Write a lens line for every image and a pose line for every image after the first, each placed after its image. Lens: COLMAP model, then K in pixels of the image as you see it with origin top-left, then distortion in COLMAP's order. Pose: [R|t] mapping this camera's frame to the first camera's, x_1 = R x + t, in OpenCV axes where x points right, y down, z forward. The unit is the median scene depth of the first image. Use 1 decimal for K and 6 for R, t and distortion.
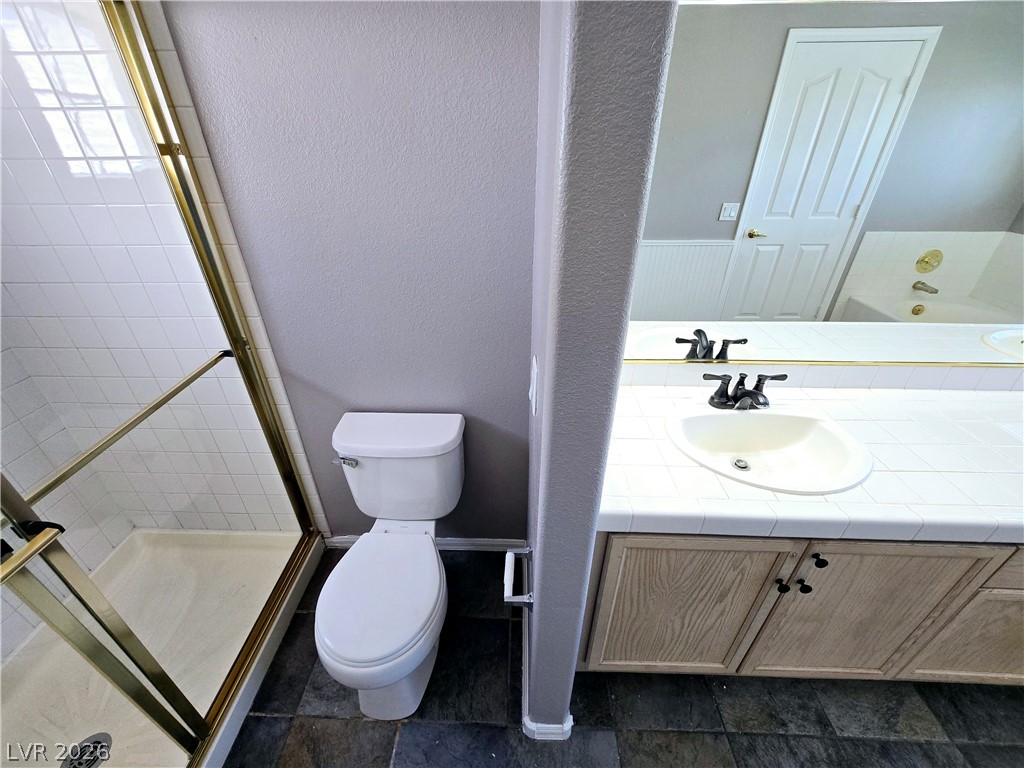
lens RADIAL K [[418.8, 0, 510.7], [0, 418.8, 386.7], [0, 0, 1]] dist [-0.000015, 0.000108]
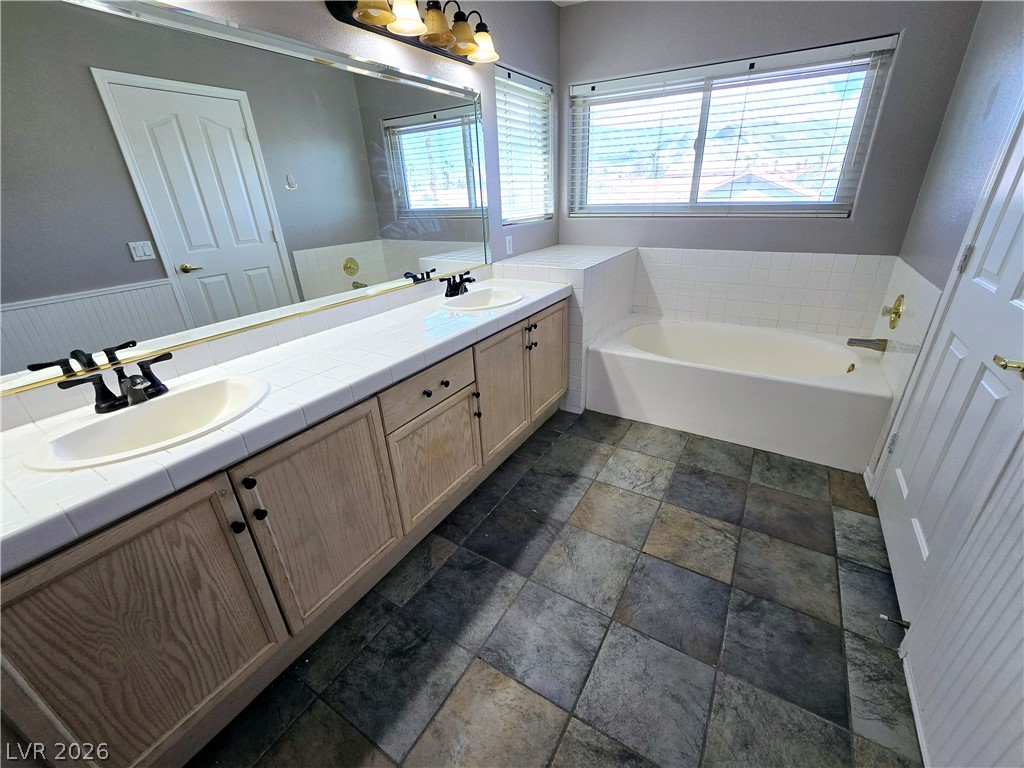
lens RADIAL K [[418.8, 0, 517.1], [0, 418.8, 379.0], [0, 0, 1]] dist [-0.000015, 0.000108]
pose [[0.498819, -0.369317, 0.784082, 0.260085], [0.476177, 0.872678, 0.108111, 0.303270], [-0.724179, 0.319434, 0.611169, -0.179838]]
